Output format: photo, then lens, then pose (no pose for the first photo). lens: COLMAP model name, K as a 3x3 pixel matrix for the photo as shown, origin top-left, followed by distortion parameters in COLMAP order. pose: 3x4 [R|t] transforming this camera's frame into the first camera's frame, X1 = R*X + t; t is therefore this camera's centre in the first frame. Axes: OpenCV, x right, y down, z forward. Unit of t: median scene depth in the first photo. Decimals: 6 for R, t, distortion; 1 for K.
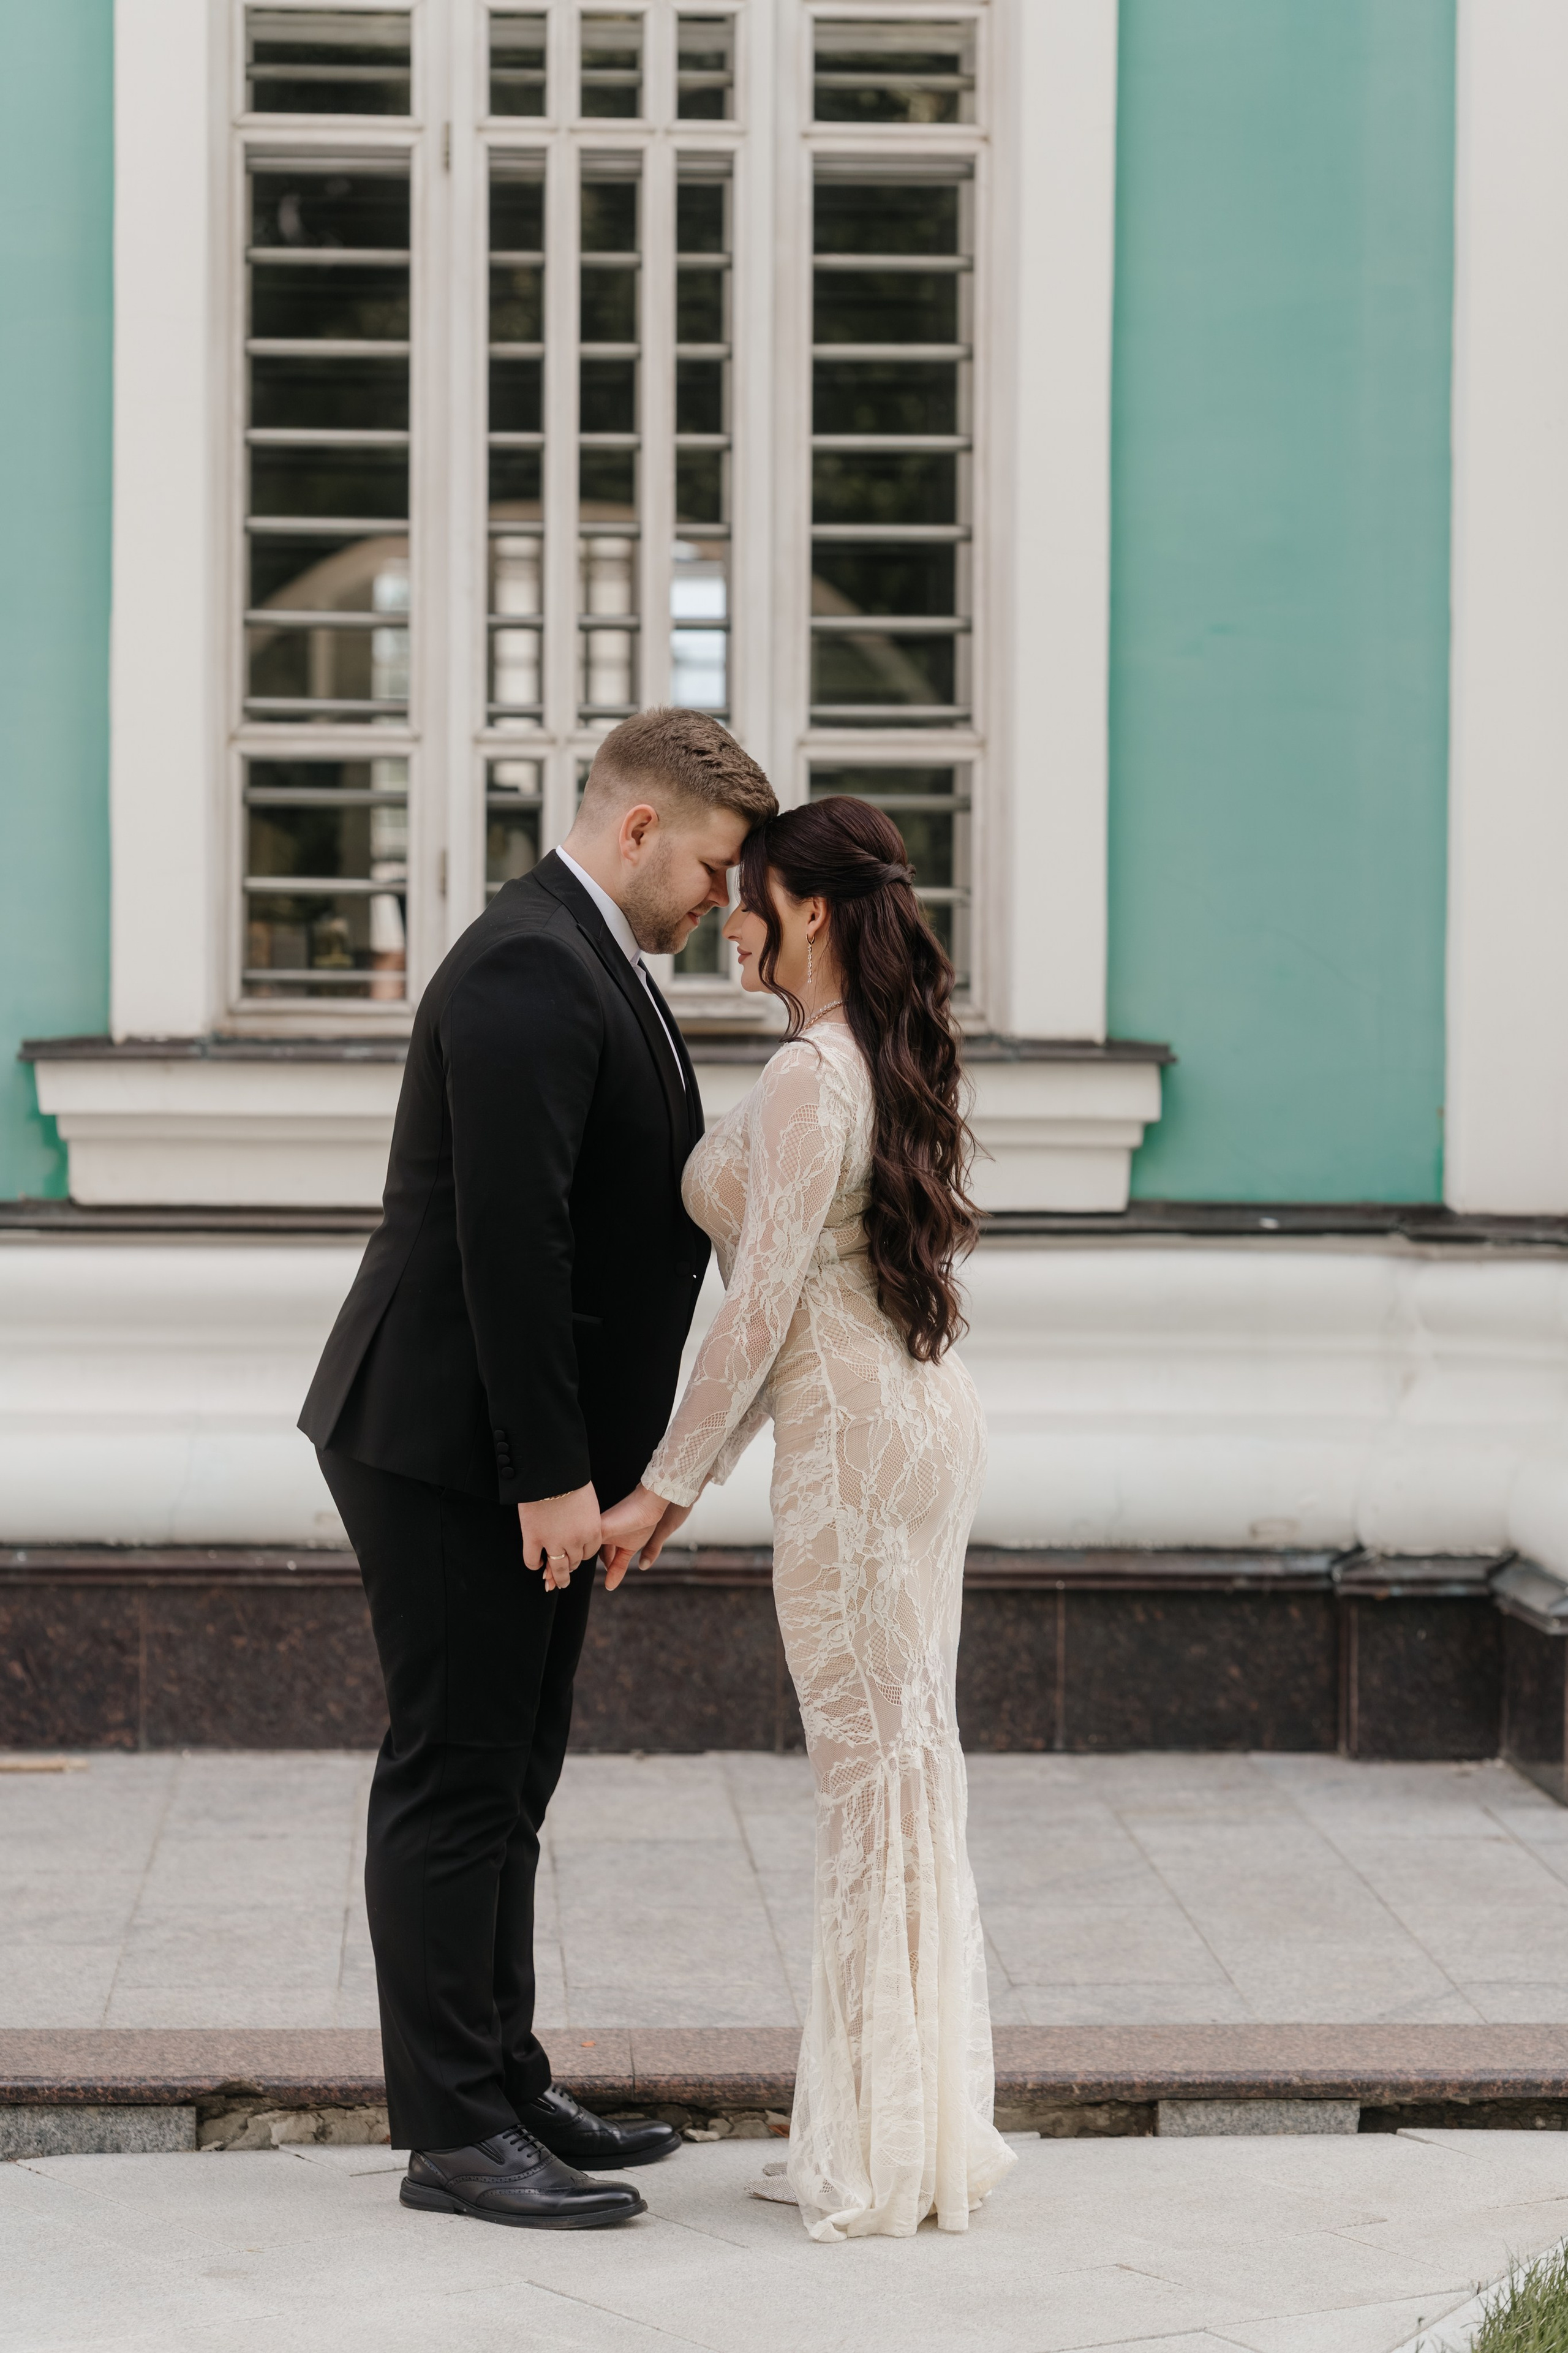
lens RADIAL K [[5454.0, 0, 948.9], [0, 5454.0, 1186.3], [0, 0, 1]] dist [-0.068429, 0.000000]
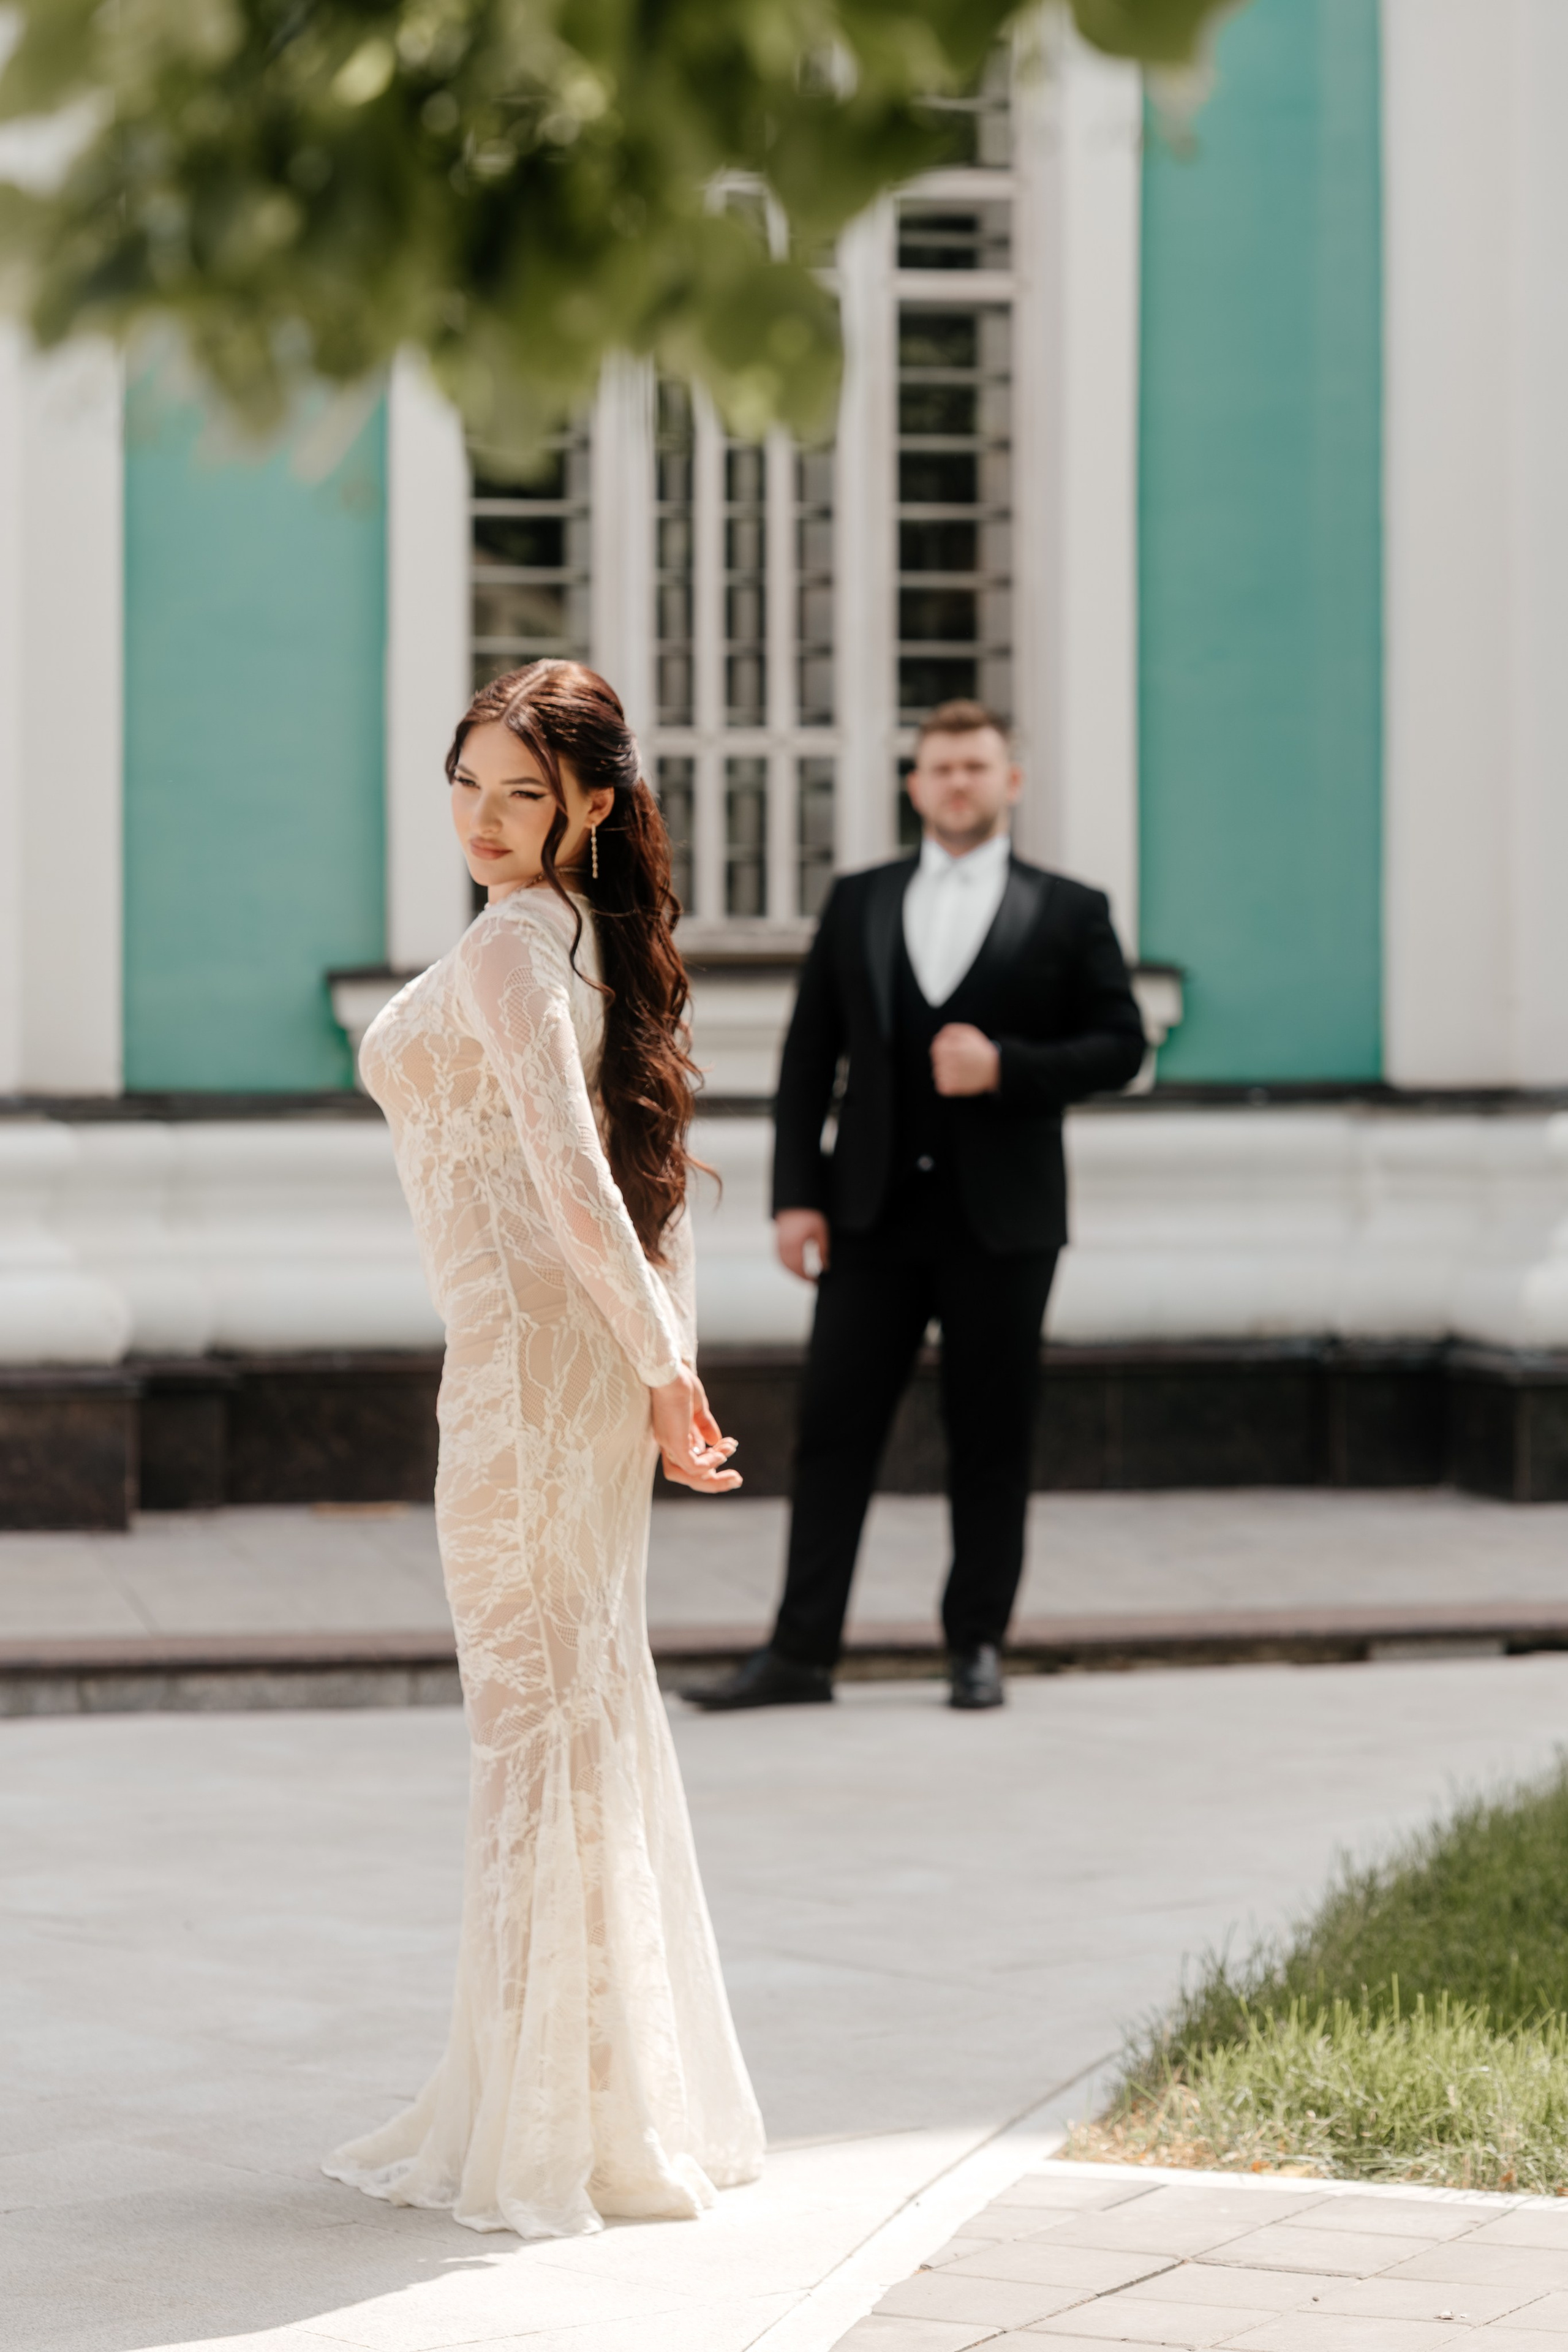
lens RADIAL K [[7051.1, 0, 915.8], [0, 7051.1, 1140.3], [0, 0, 1]] dist [-0.075925, 0.000000]
pose [[0.988668, -0.013666, 0.149495, -0.282207], [0.015259, 0.999838, -0.009513, 0.032344], [-0.149341, 0.011686, 0.988717, -0.697150]]
